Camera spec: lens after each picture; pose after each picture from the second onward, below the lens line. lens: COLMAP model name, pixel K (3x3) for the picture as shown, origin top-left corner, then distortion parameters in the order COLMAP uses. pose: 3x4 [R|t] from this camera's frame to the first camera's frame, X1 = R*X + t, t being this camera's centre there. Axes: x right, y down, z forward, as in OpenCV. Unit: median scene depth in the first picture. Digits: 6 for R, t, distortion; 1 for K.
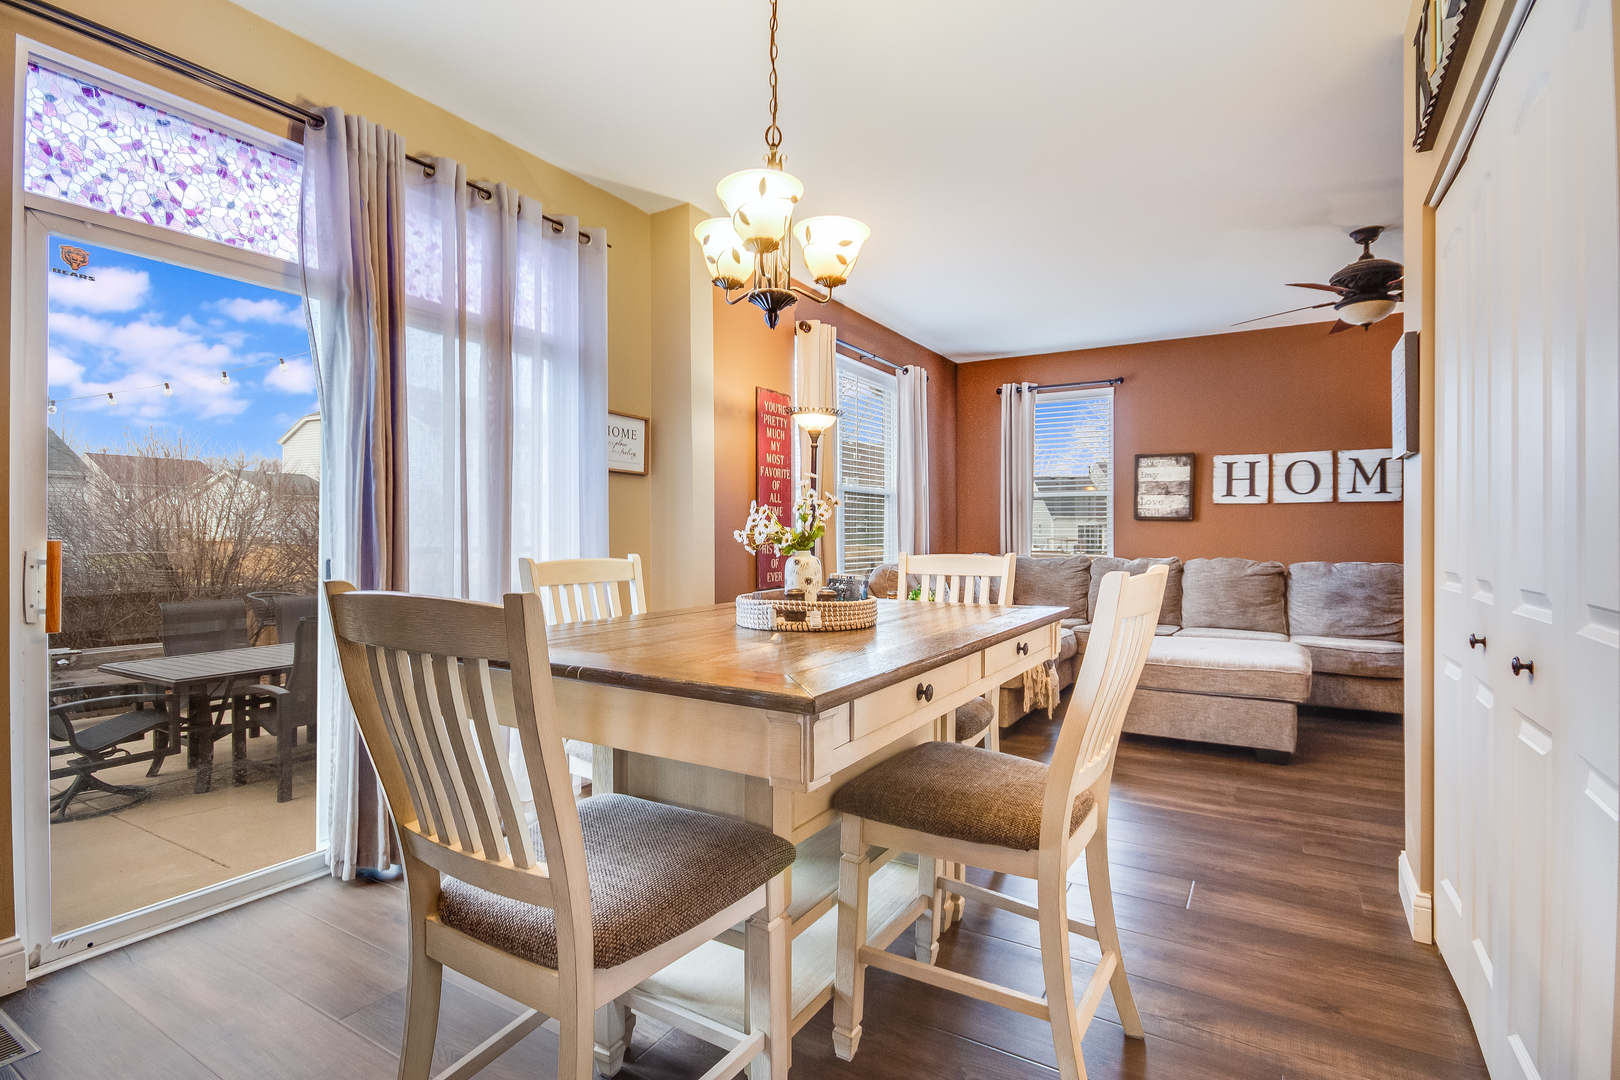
lens RADIAL K [[764.4, 0, 802.6], [0, 764.4, 540.7], [0, 0, 1]] dist [-0.000981, -0.004668]
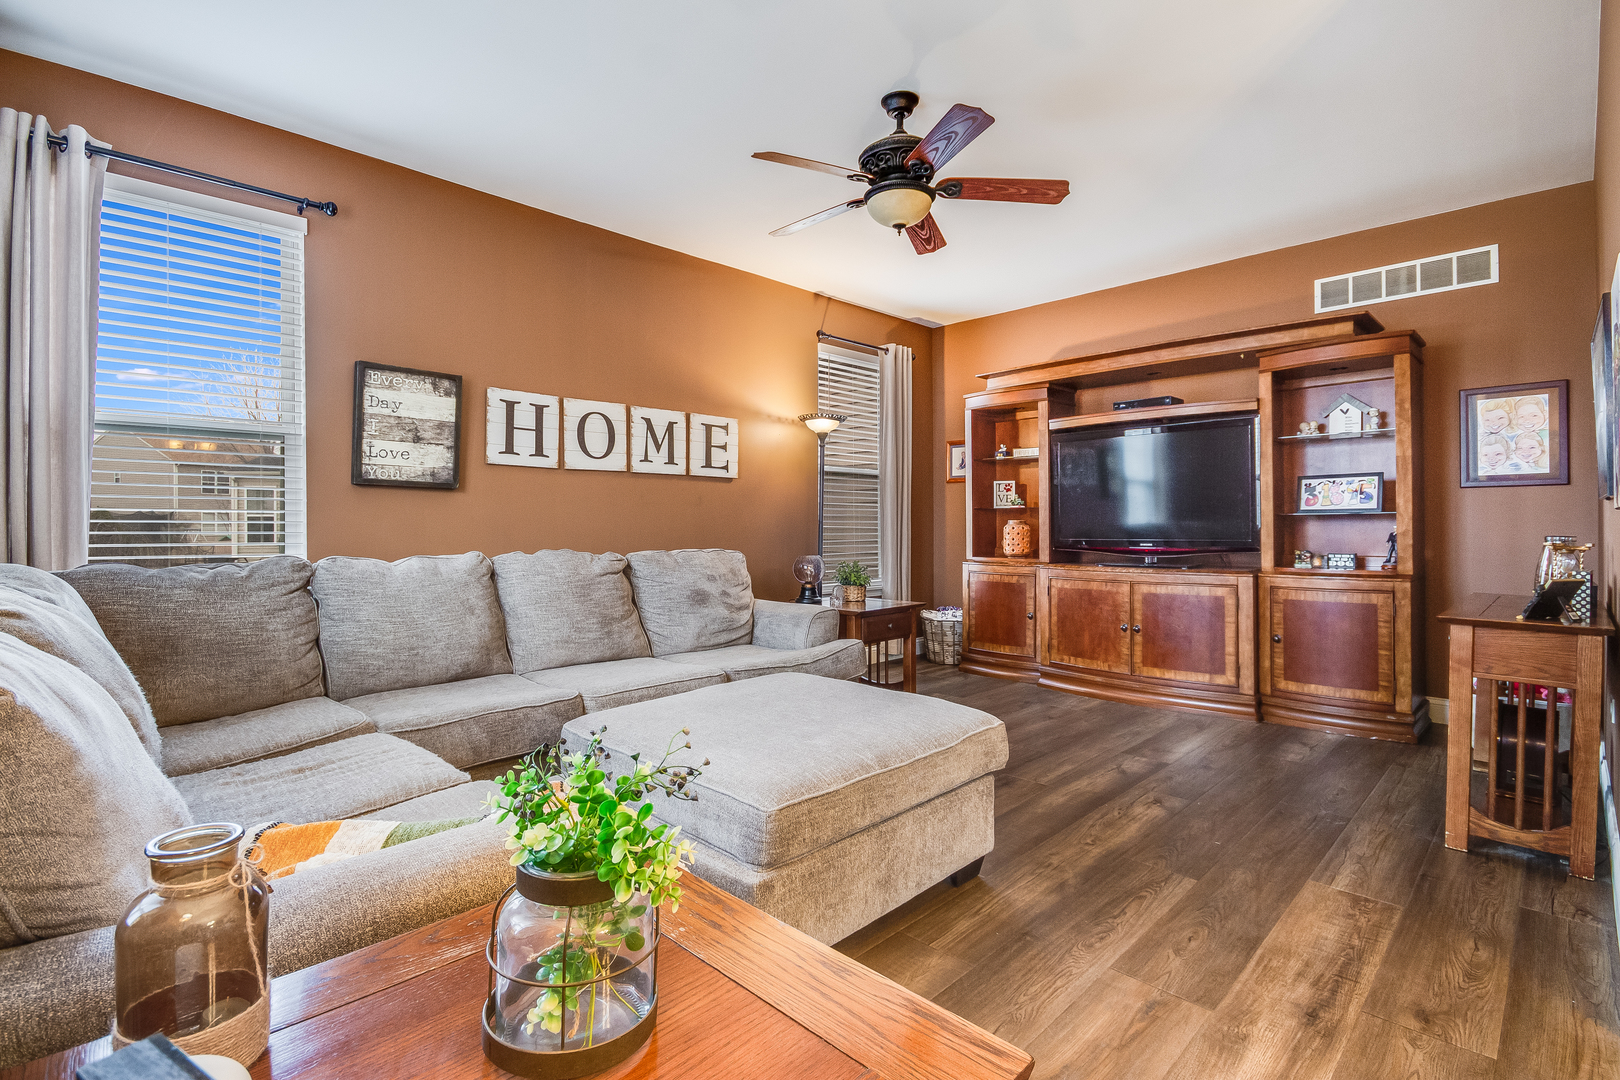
lens RADIAL K [[764.4, 0, 822.1], [0, 764.4, 527.1], [0, 0, 1]] dist [-0.000981, -0.004668]
pose [[0.234374, -0.008524, 0.972109, -0.003932], [0.006250, 0.999954, 0.007261, 0.000468], [-0.972126, 0.004374, 0.234417, 0.598630]]
